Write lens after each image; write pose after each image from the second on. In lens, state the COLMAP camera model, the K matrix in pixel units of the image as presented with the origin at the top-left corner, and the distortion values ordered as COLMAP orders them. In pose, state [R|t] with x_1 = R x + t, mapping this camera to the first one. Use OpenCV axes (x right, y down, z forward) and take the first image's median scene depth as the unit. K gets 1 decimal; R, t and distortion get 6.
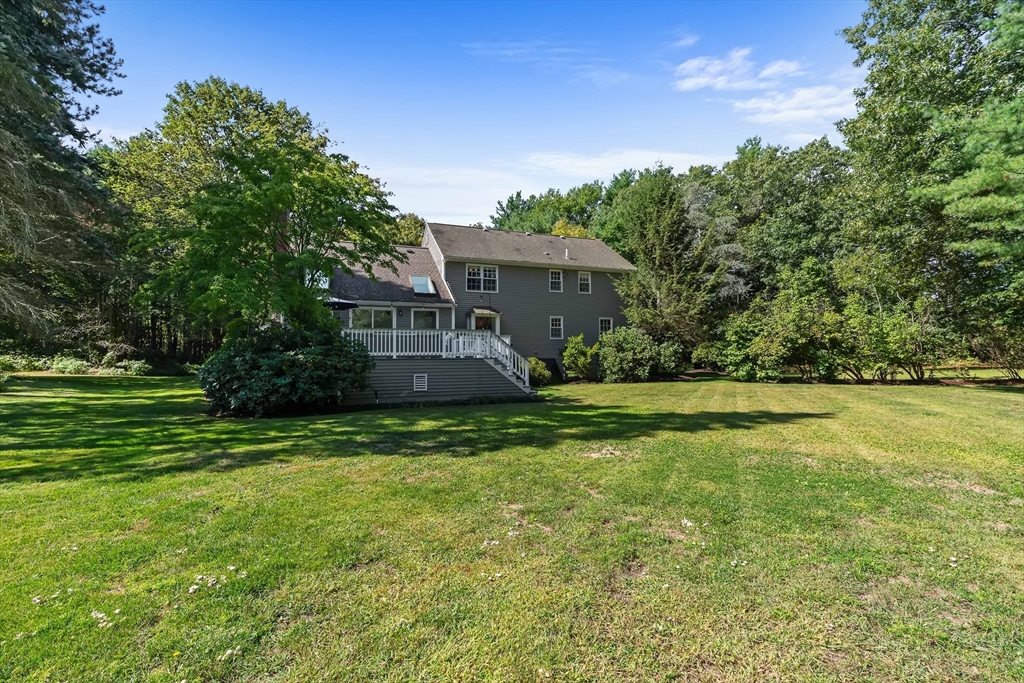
lens RADIAL K [[459.0, 0, 508.9], [0, 459.0, 334.9], [0, 0, 1]] dist [-0.012847, 0.003939]
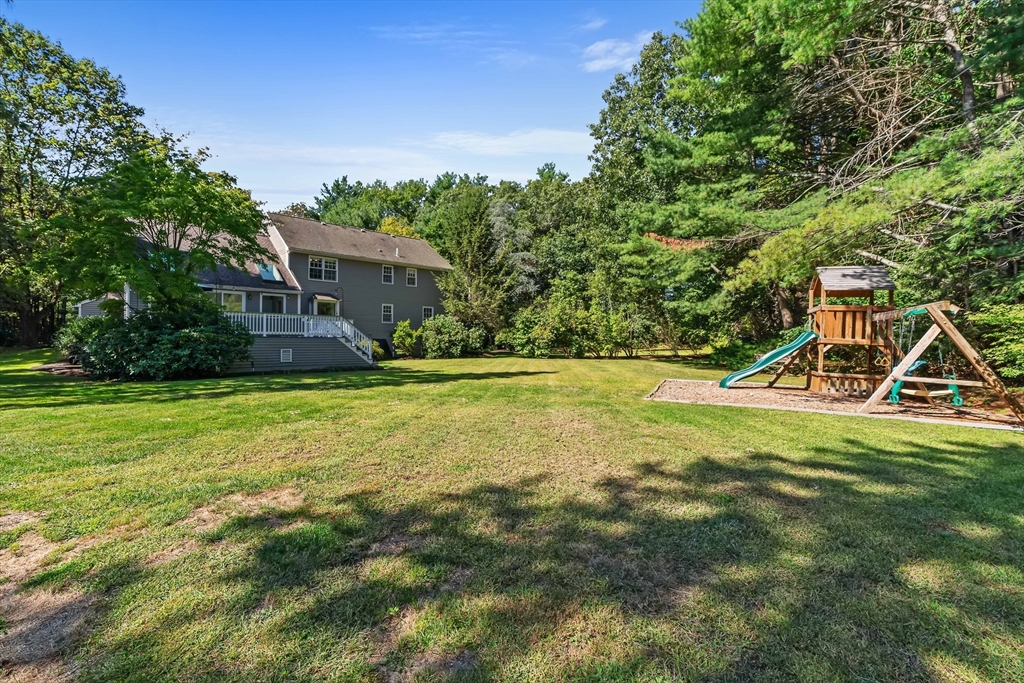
lens RADIAL K [[459.0, 0, 510.5], [0, 459.0, 339.0], [0, 0, 1]] dist [-0.012847, 0.003939]
pose [[0.923315, 0.013828, 0.383795, -0.063269], [-0.031488, 0.998713, 0.039769, -0.007945], [-0.382751, -0.048805, 0.922561, -0.253526]]
